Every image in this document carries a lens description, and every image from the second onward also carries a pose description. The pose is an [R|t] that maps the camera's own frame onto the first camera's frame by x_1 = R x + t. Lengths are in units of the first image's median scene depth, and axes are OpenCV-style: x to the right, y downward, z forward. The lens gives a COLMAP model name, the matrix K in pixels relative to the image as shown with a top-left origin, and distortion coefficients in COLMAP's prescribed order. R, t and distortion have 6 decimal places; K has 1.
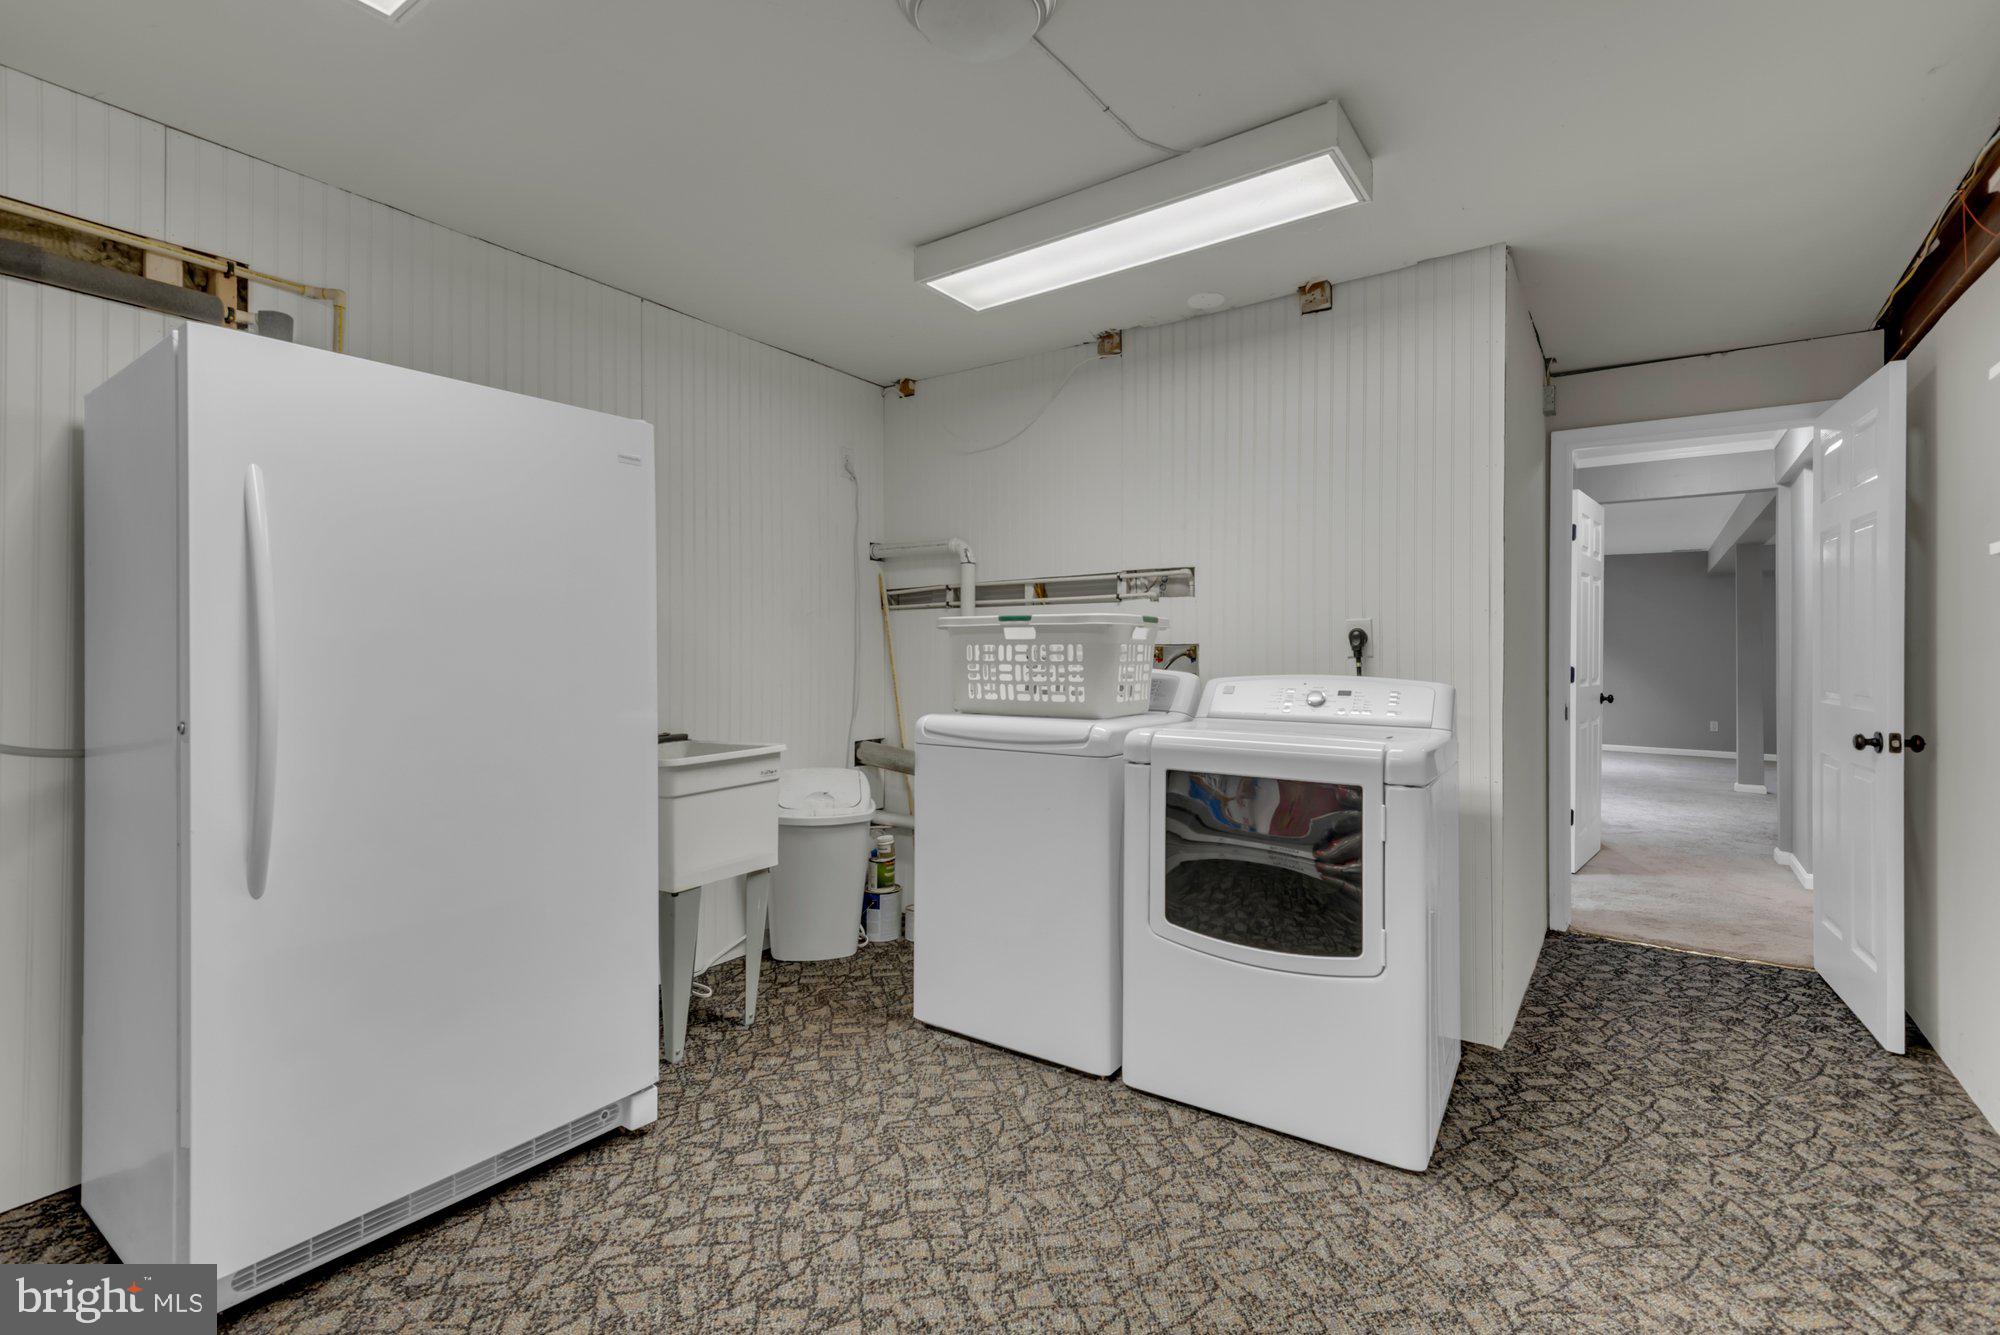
lens RADIAL K [[909.2, 0, 994.5], [0, 909.2, 666.6], [0, 0, 1]] dist [0.021734, -0.001760]
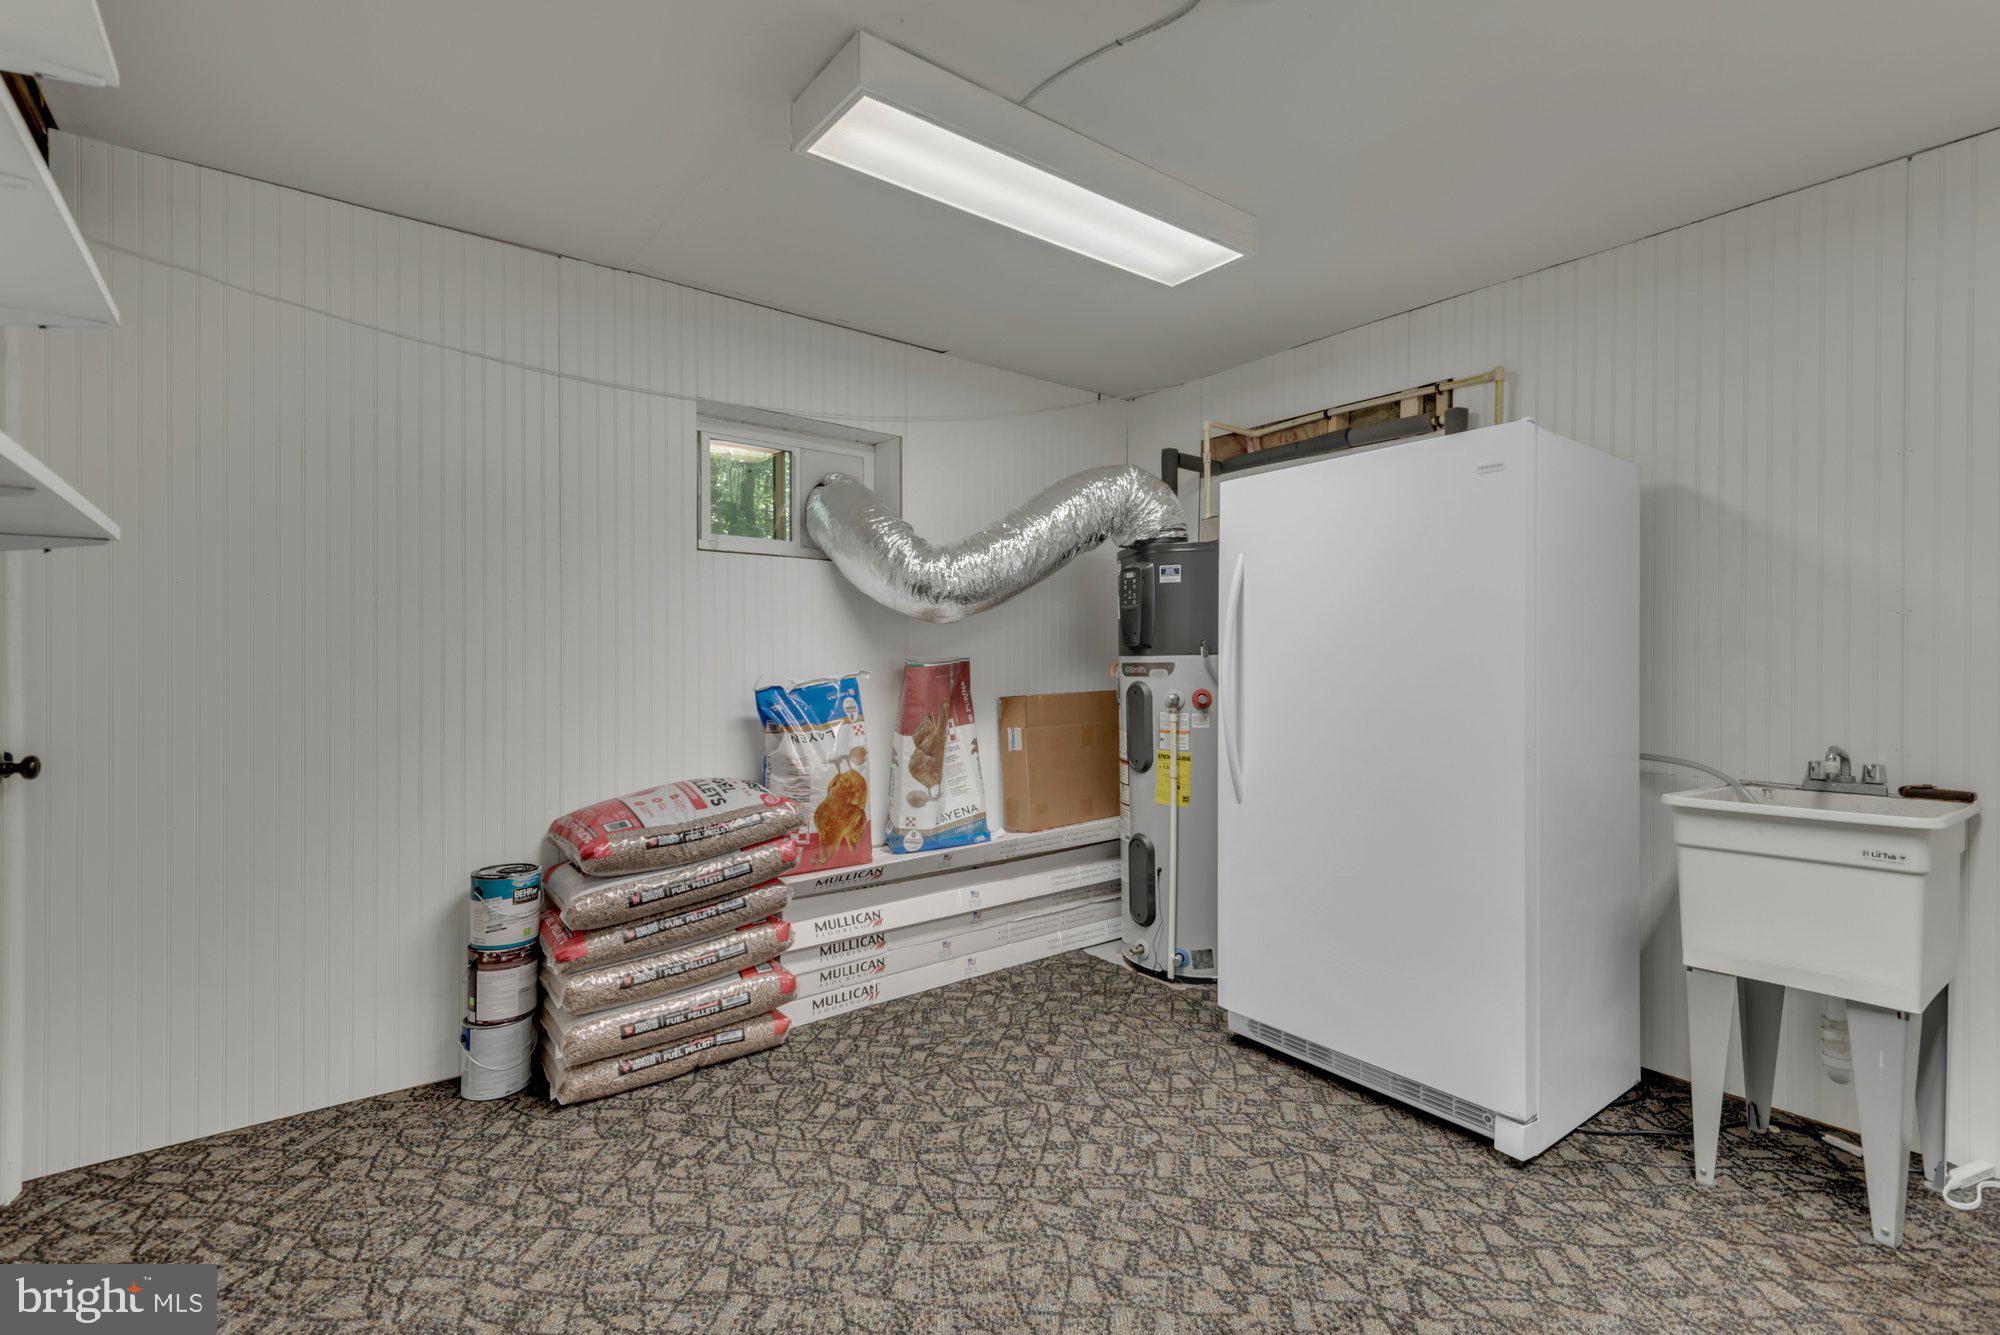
lens RADIAL K [[909.2, 0, 997.2], [0, 909.2, 654.2], [0, 0, 1]] dist [0.021734, -0.001760]
pose [[-0.278301, 0.000836, -0.960494, 0.748042], [-0.021949, 0.999733, 0.007230, -0.021228], [0.960243, 0.023094, -0.278208, 0.798487]]
